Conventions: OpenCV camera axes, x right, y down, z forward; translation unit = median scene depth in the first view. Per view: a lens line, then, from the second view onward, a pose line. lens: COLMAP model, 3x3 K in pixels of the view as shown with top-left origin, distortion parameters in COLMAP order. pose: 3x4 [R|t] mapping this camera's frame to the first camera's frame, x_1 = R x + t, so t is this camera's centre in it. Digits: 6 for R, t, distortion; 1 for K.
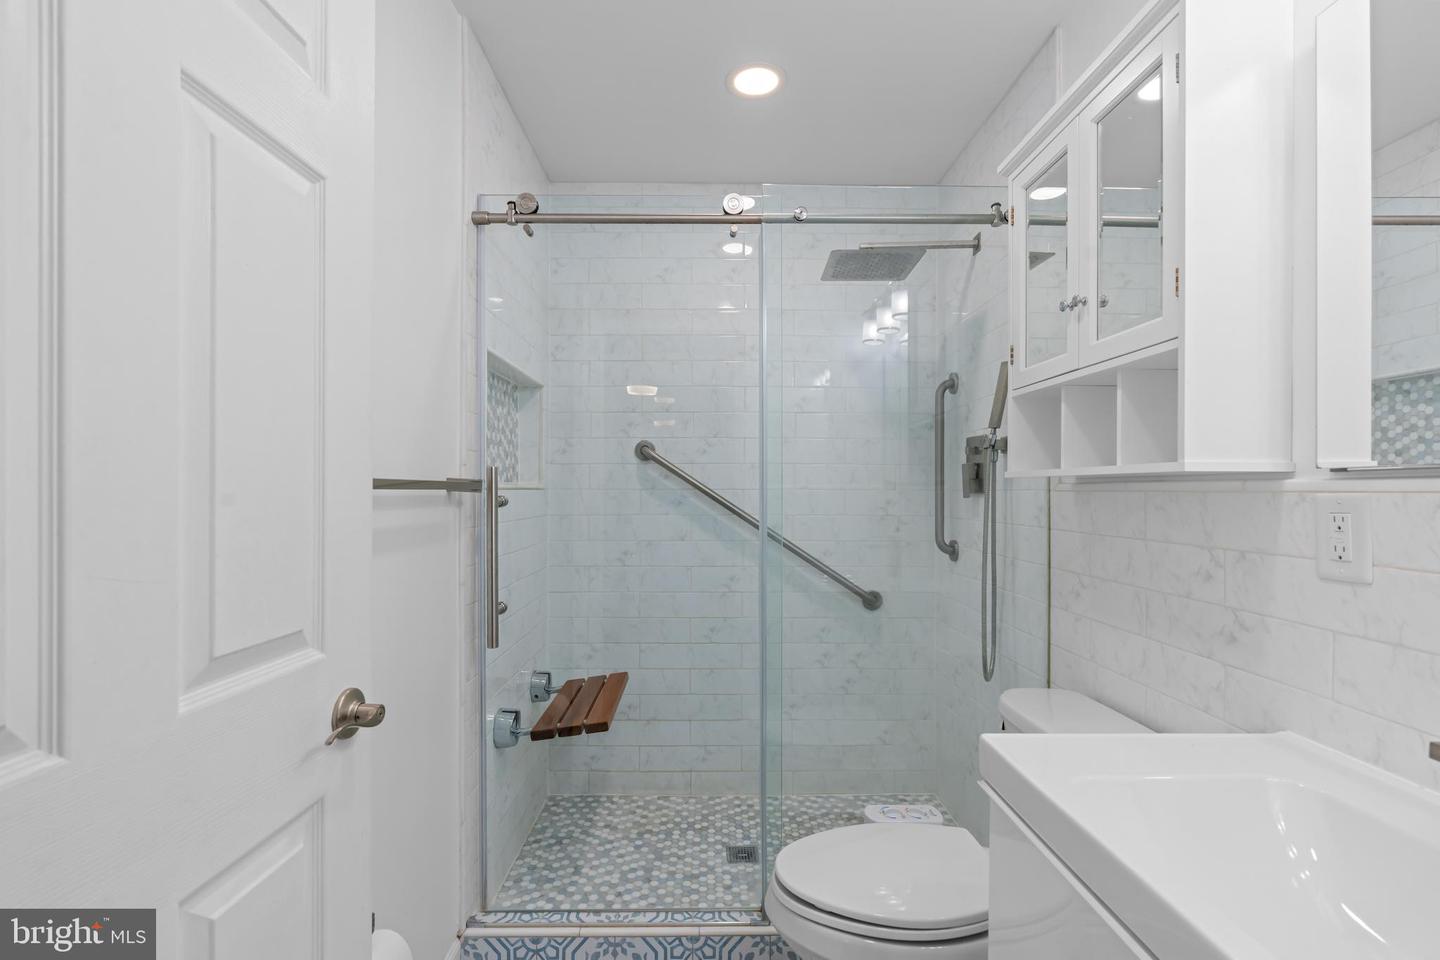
lens RADIAL K [[659.5, 0, 709.6], [0, 659.5, 488.0], [0, 0, 1]] dist [-0.011929, 0.005584]
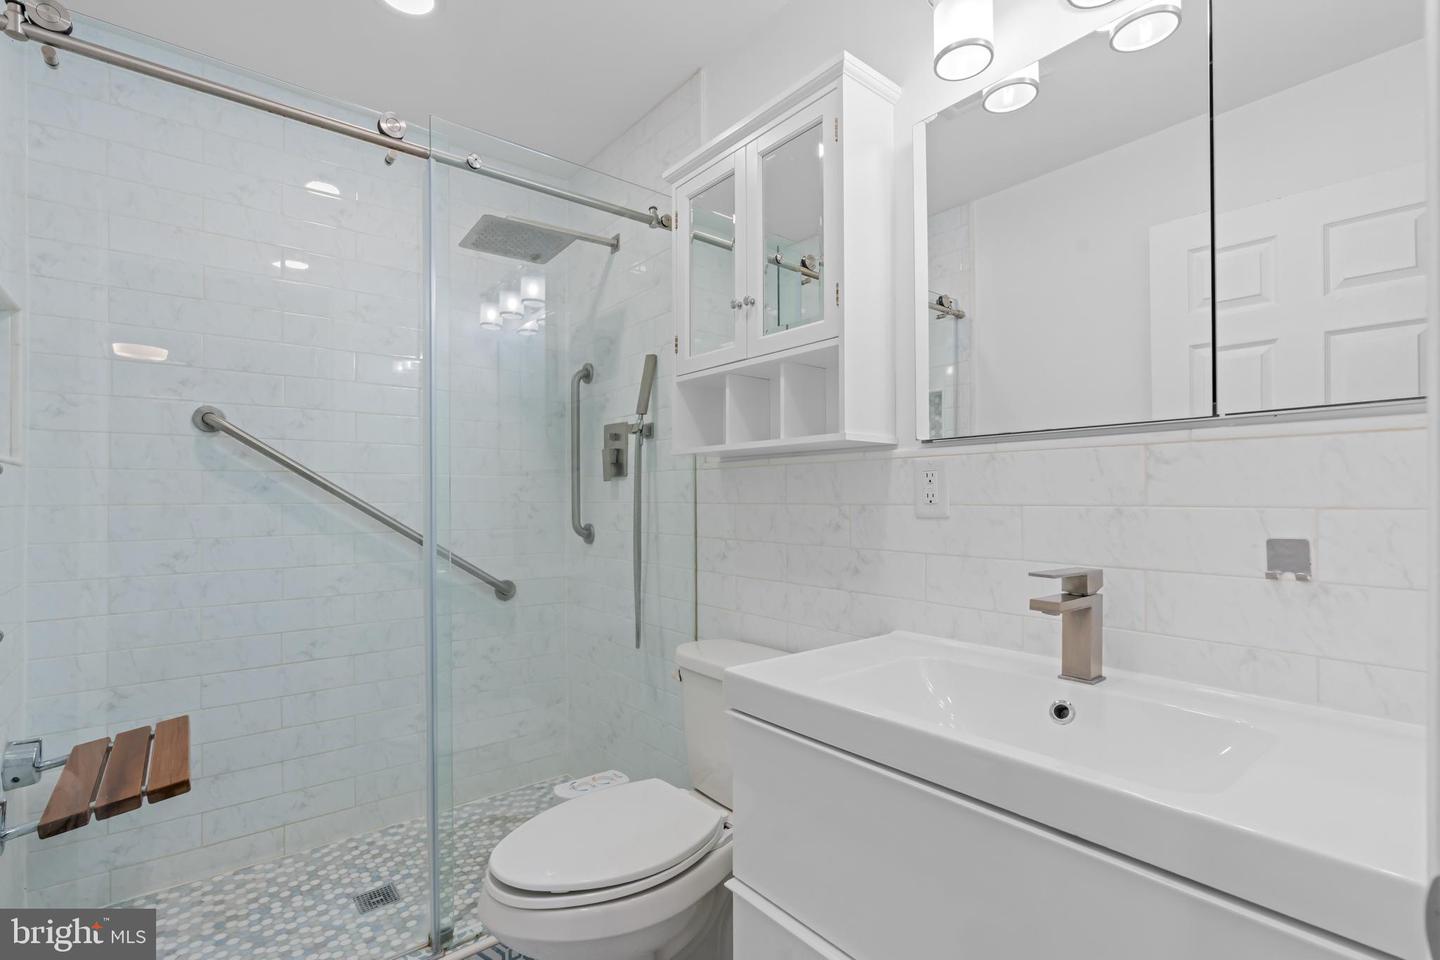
lens RADIAL K [[659.5, 0, 709.2], [0, 659.5, 492.9], [0, 0, 1]] dist [-0.011929, 0.005584]
pose [[0.785942, 0.002136, 0.618297, -0.143196], [0.001648, 0.999983, -0.005549, 0.042291], [-0.618298, 0.005380, 0.785925, 0.071677]]
